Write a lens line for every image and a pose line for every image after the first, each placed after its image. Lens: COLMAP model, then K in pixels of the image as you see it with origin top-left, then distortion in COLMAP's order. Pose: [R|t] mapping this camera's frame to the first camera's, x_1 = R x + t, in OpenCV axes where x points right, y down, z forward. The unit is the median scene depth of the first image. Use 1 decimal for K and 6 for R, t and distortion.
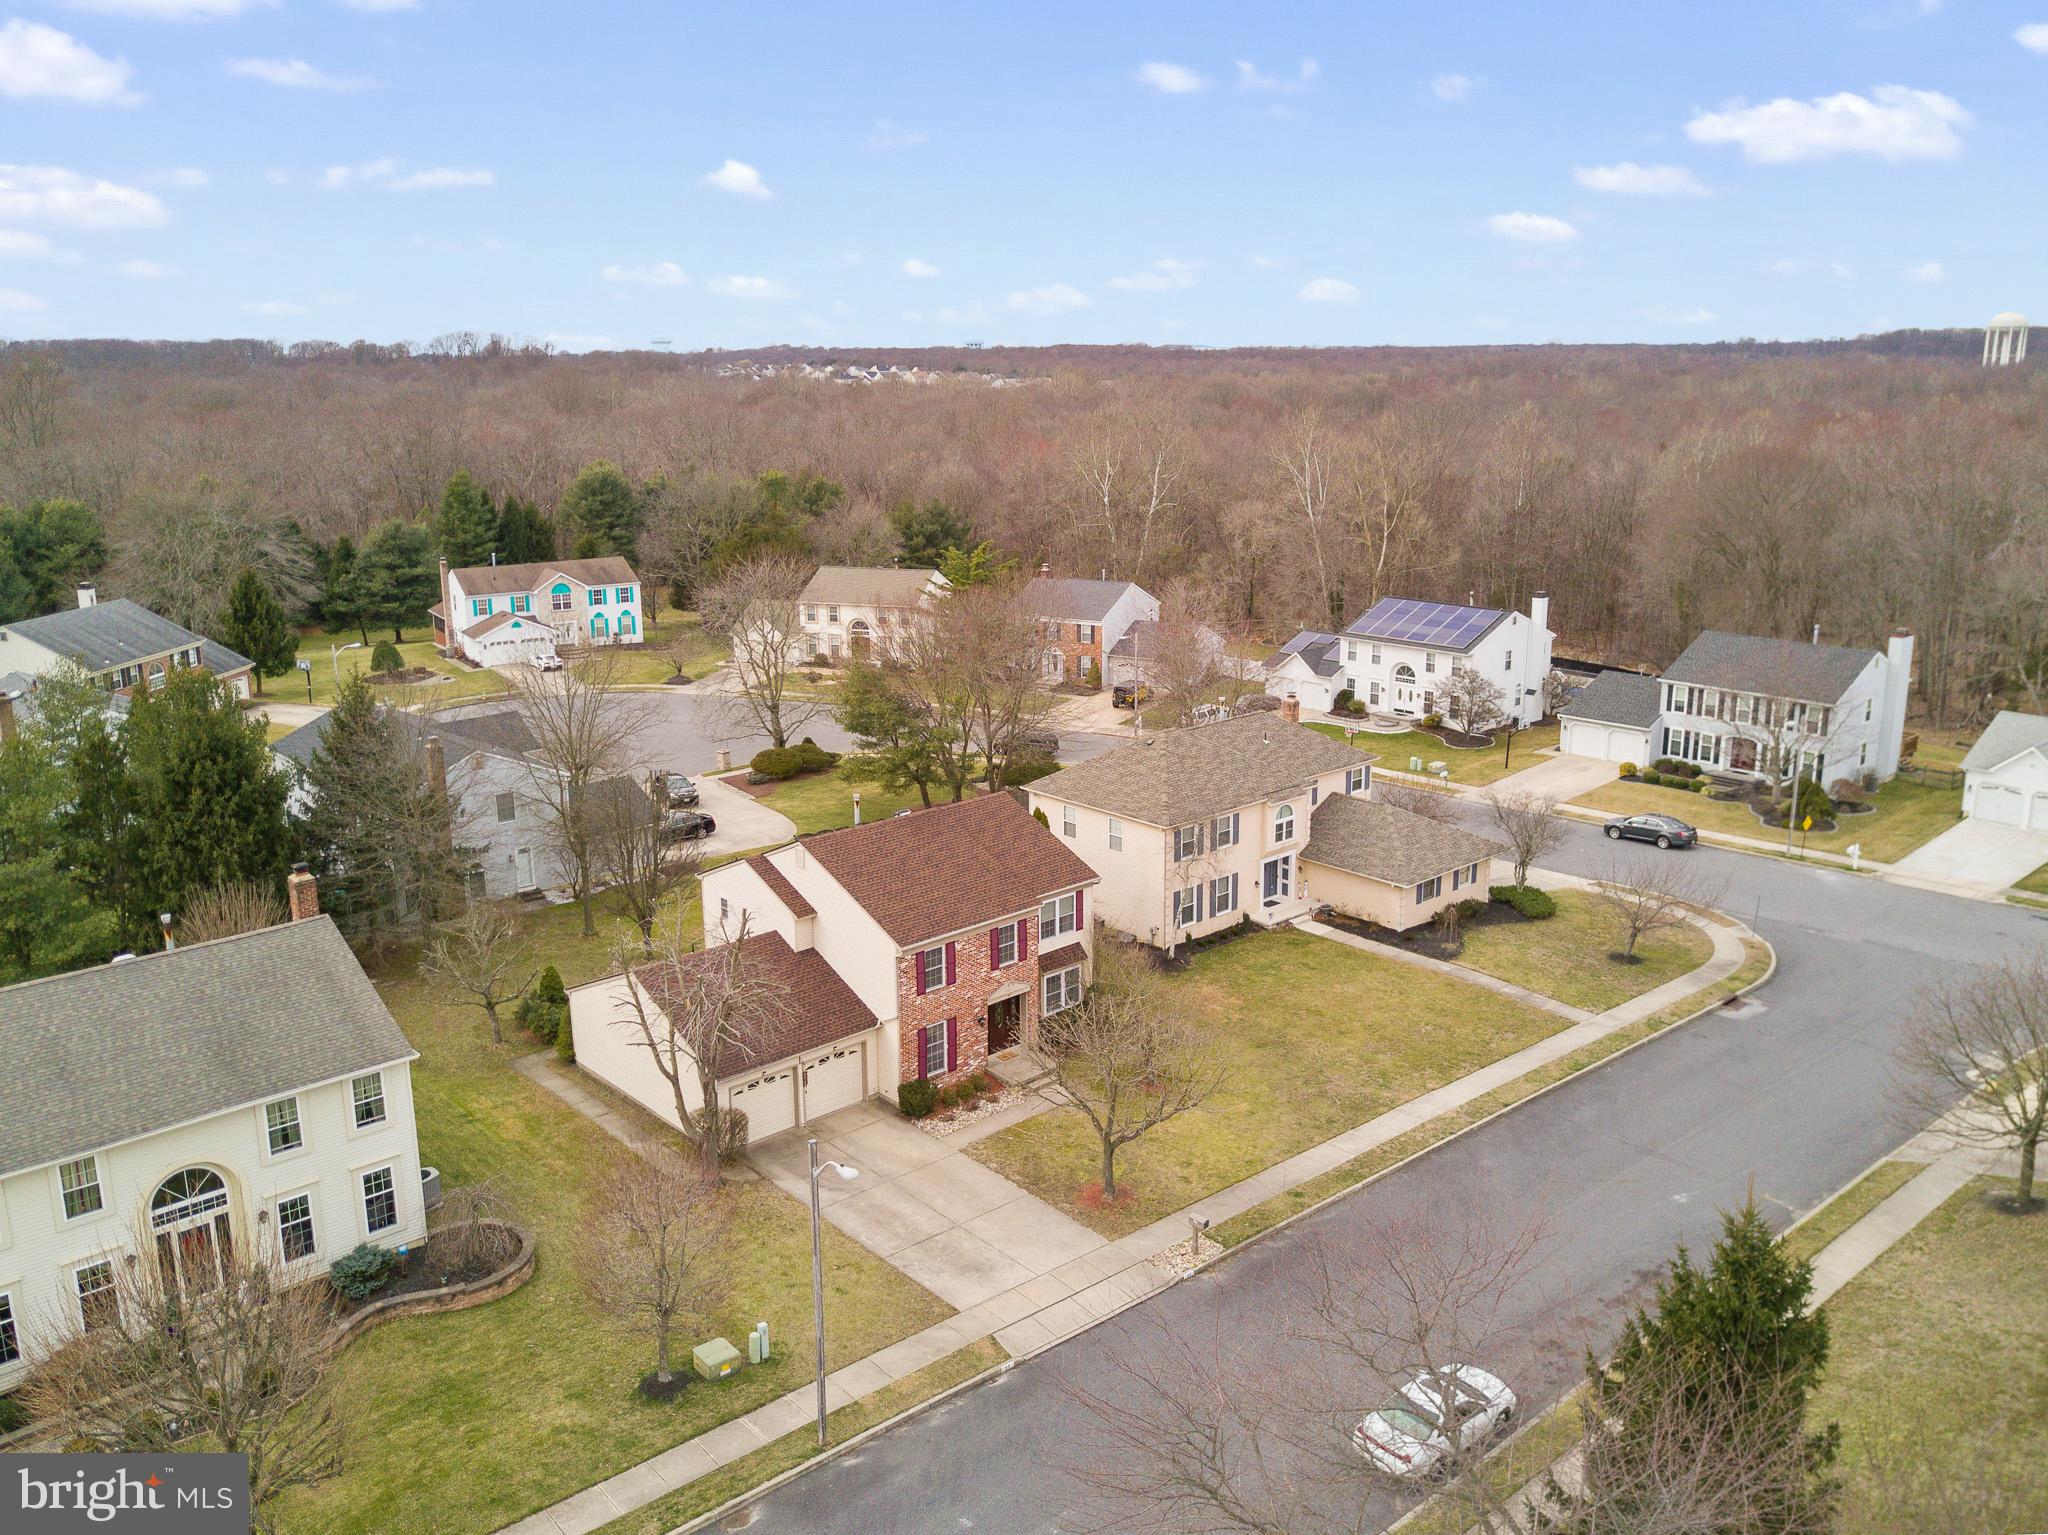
lens RADIAL K [[1637.4, 0, 1012.5], [0, 1637.4, 705.5], [0, 0, 1]] dist [0.028769, -0.009766]
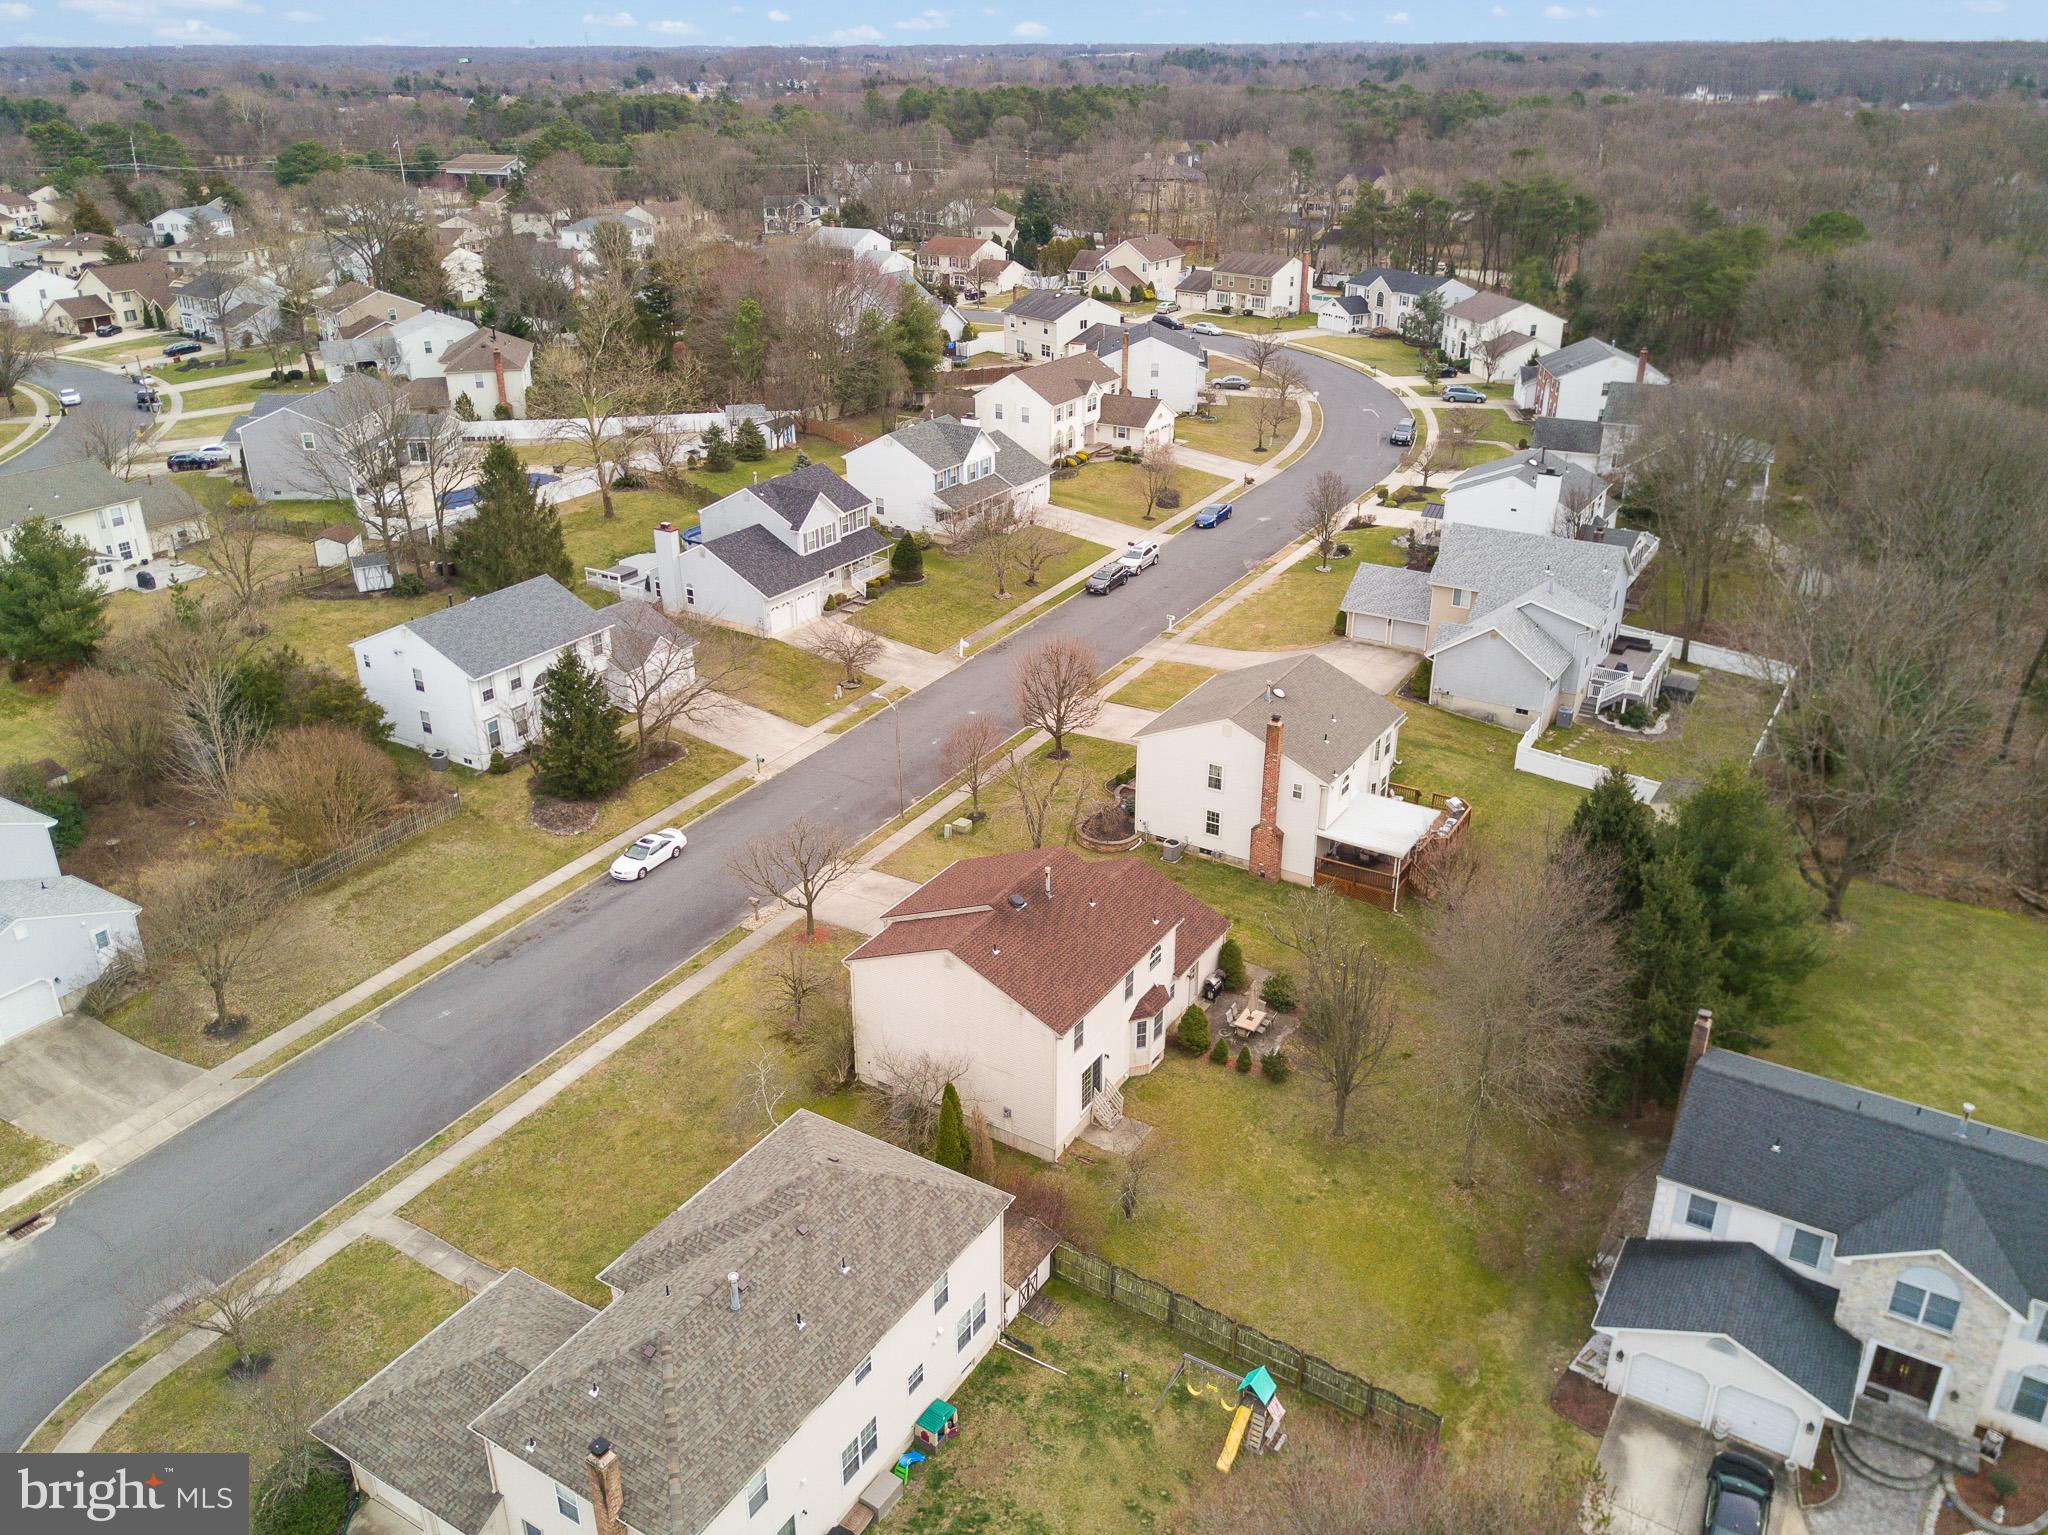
lens RADIAL K [[1594.7, 0, 1017.3], [0, 1594.7, 689.6], [0, 0, 1]] dist [0.001063, -0.003046]
pose [[-0.957535, 0.122063, -0.261204, 0.180025], [-0.044555, 0.832432, 0.552334, -0.592798], [0.284854, 0.540517, -0.791644, 1.593839]]
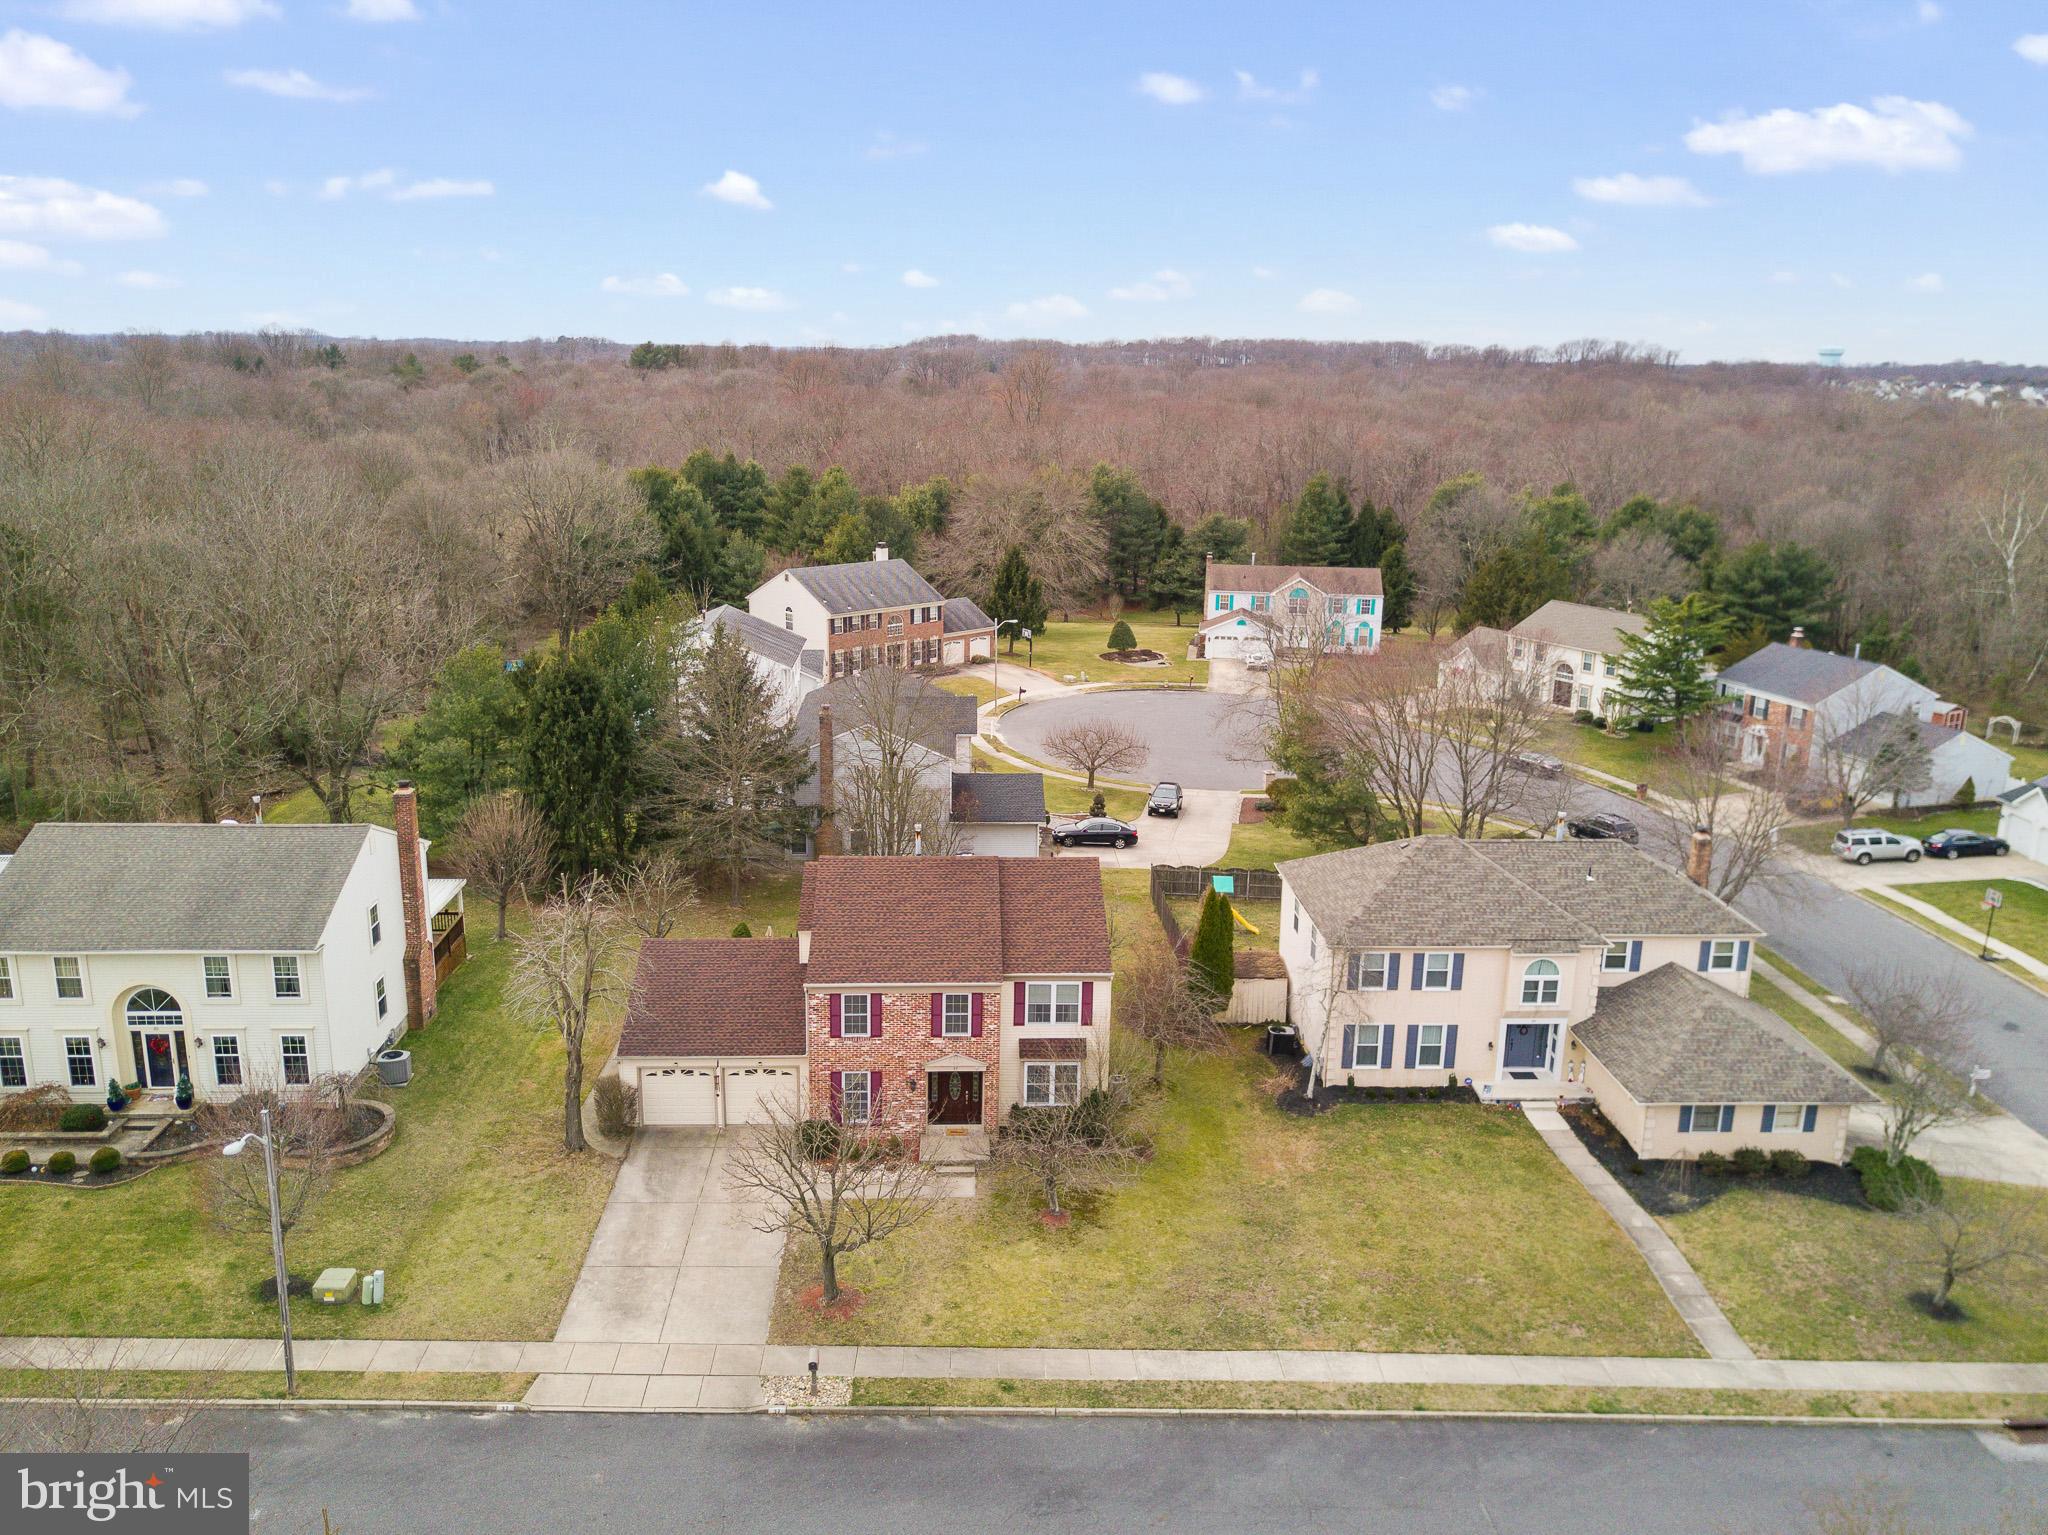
lens RADIAL K [[1575.4, 0, 1019.6], [0, 1575.4, 755.7], [0, 0, 1]] dist [0.009865, -0.009199]
pose [[0.776591, 0.178849, -0.604086, 0.443435], [-0.157468, 0.983528, 0.088753, -0.068669], [0.610009, 0.026199, 0.791962, 0.258088]]
